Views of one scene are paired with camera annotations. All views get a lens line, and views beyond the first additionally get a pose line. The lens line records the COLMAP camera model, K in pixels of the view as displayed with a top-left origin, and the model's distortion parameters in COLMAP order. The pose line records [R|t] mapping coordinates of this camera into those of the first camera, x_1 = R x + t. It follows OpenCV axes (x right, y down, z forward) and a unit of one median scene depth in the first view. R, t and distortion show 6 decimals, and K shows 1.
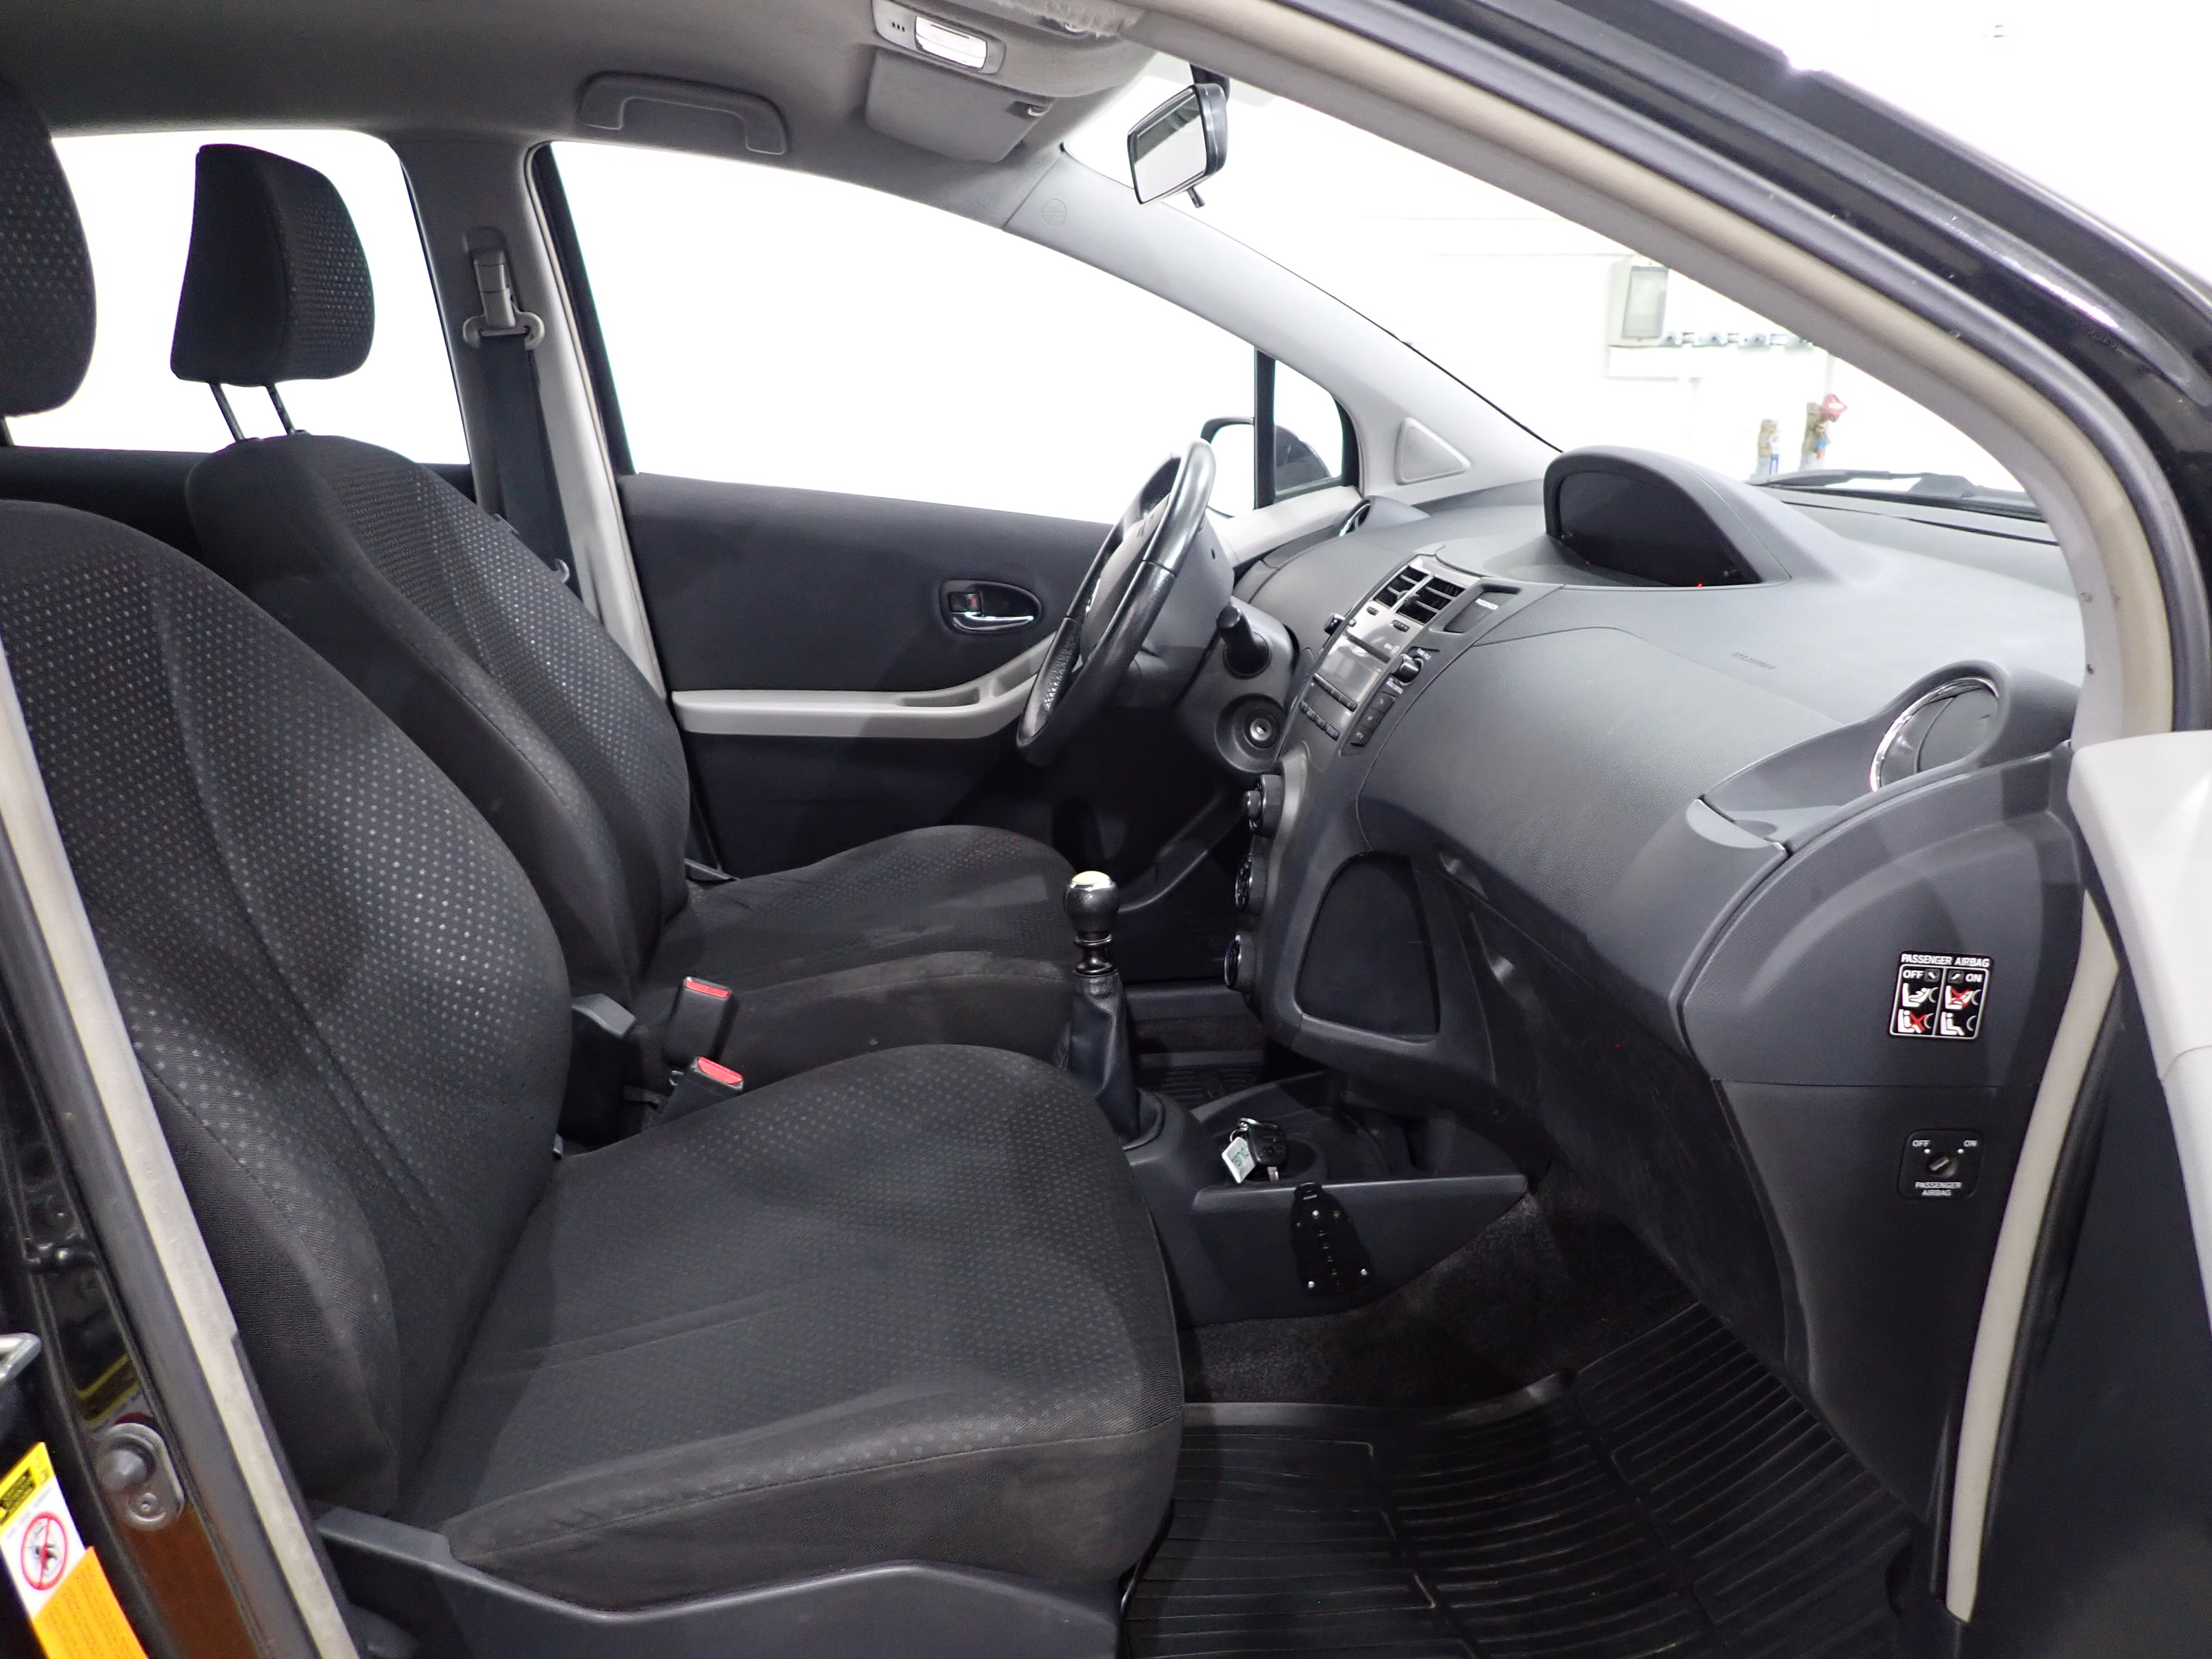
lens RADIAL K [[1628.7, 0, 1089.6], [0, 1628.7, 837.6], [0, 0, 1]] dist [0.003387, -0.000701]
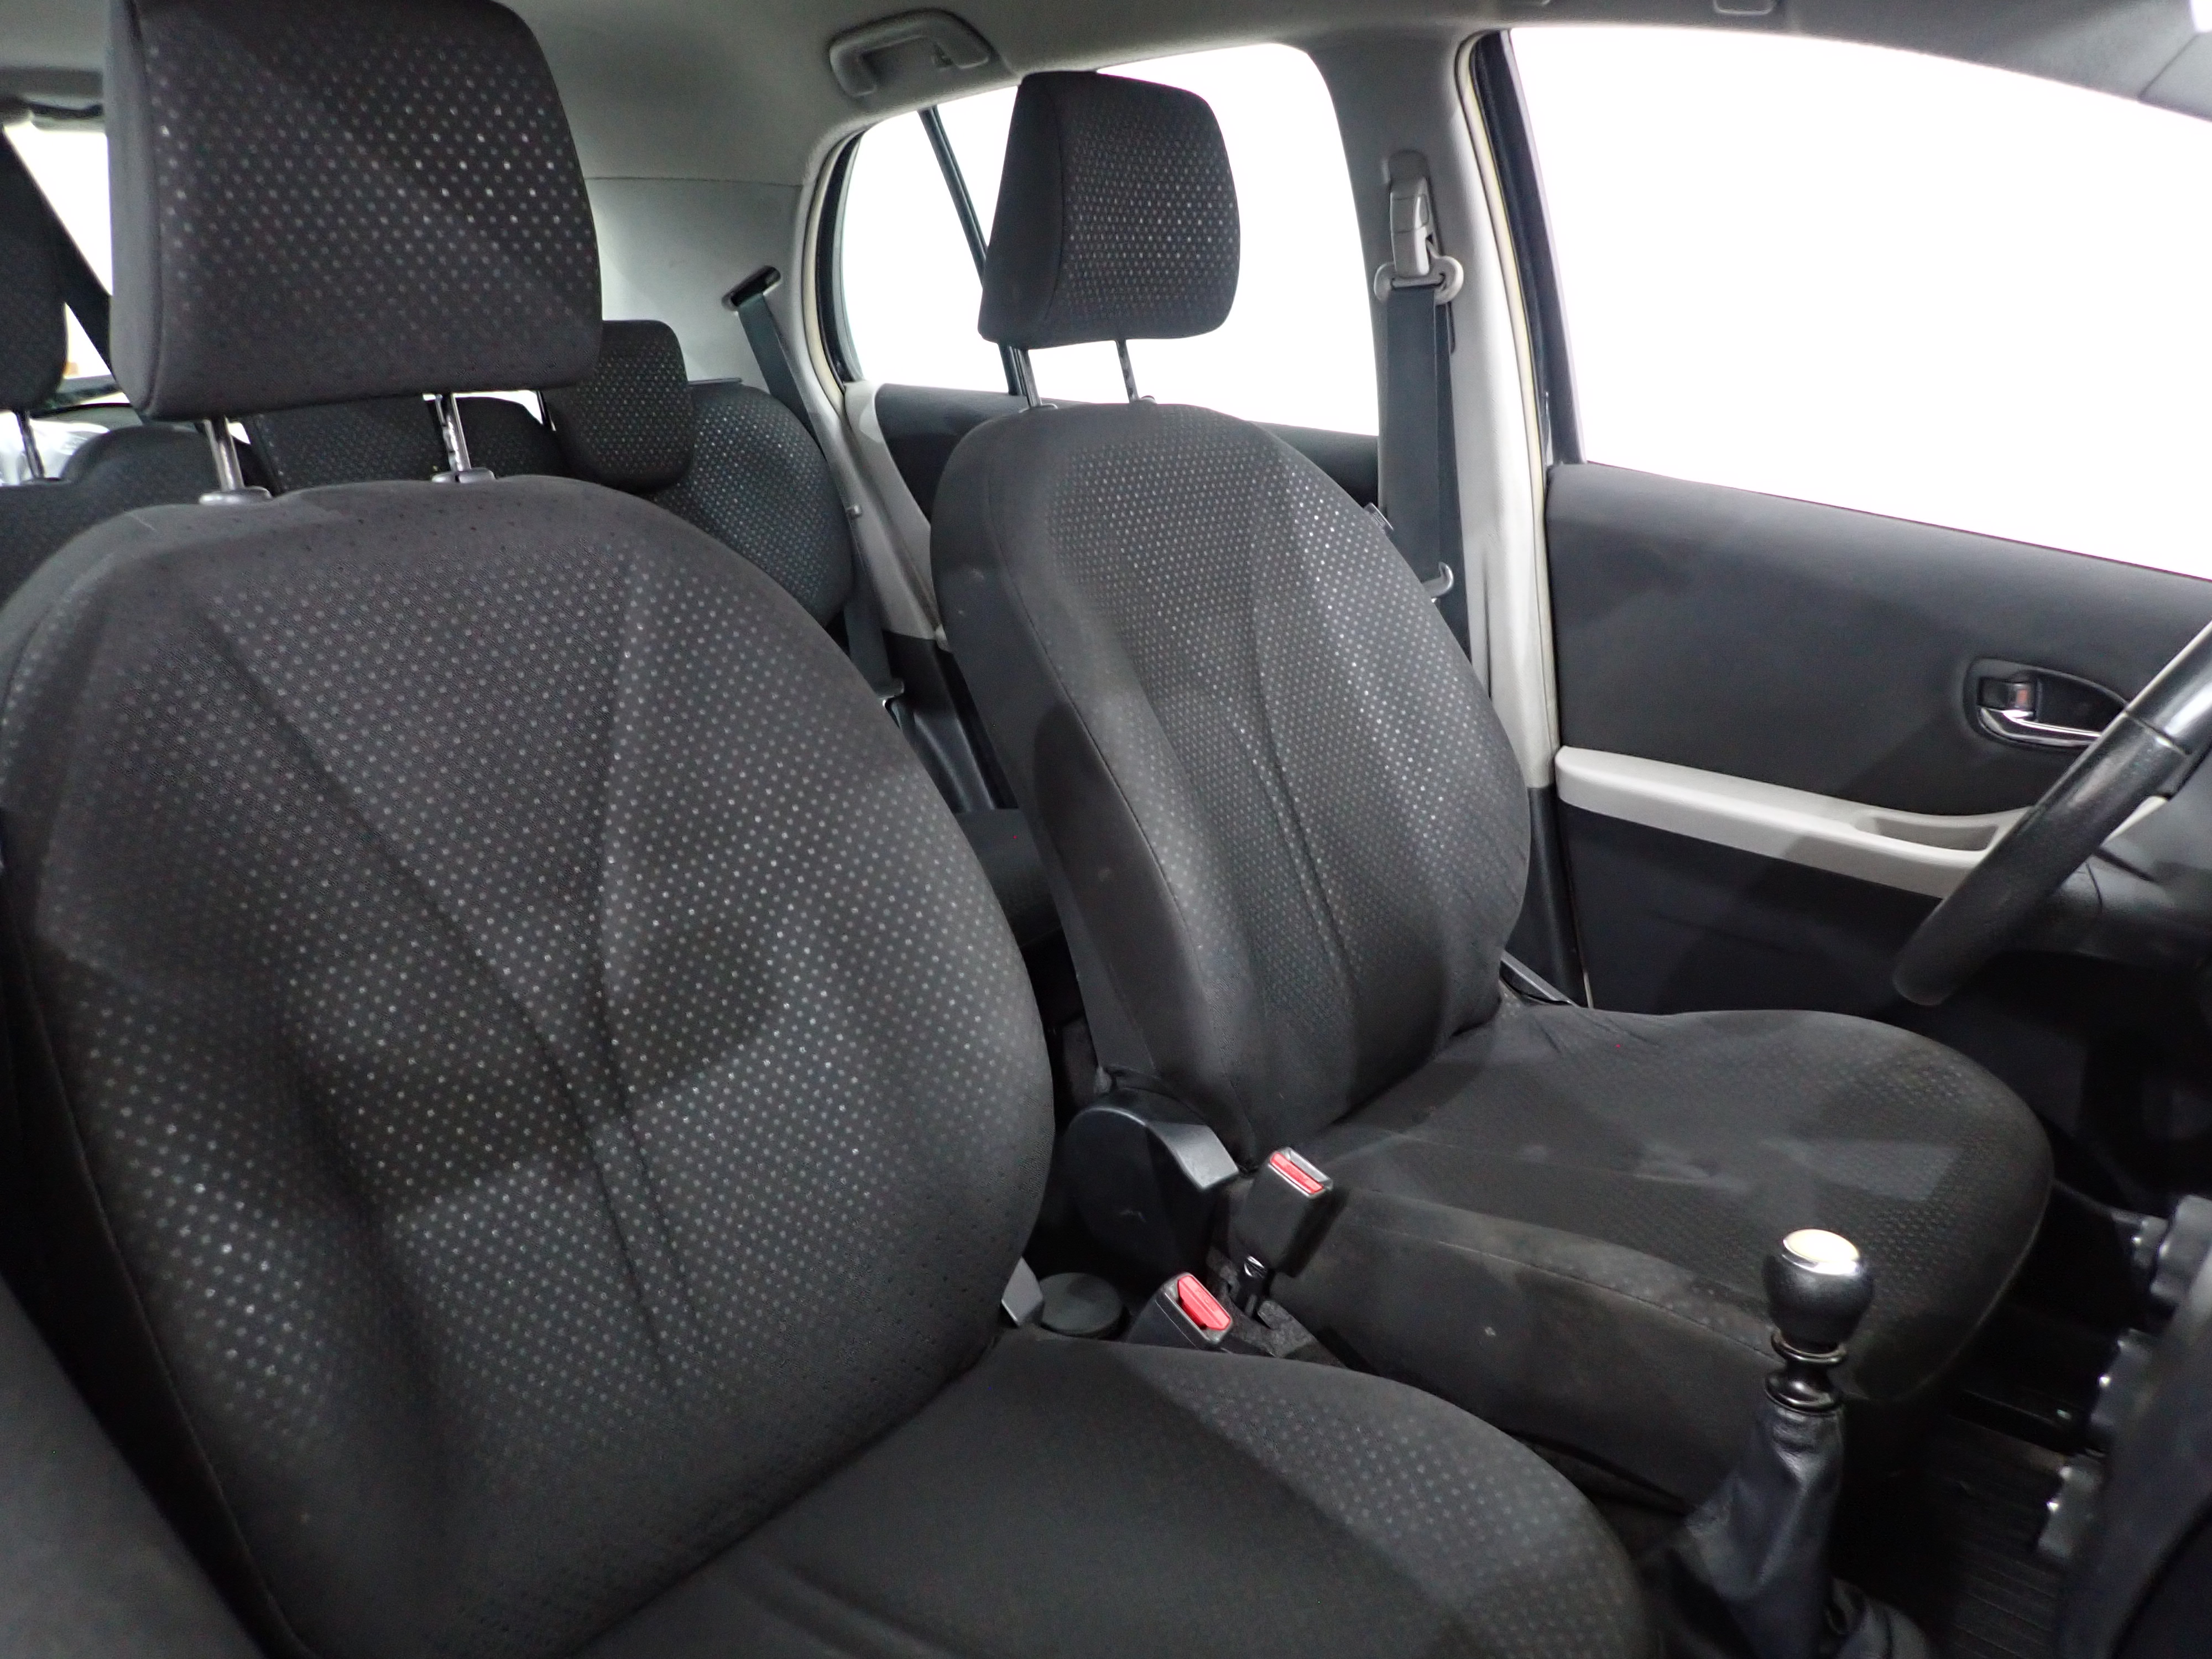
lens RADIAL K [[1628.7, 0, 1089.6], [0, 1628.7, 837.6], [0, 0, 1]] dist [0.003387, -0.000701]
pose [[0.703713, 0.222862, -0.674627, 0.134432], [-0.206569, 0.972689, 0.105852, -0.093519], [0.679792, 0.064867, 0.730530, 0.315819]]
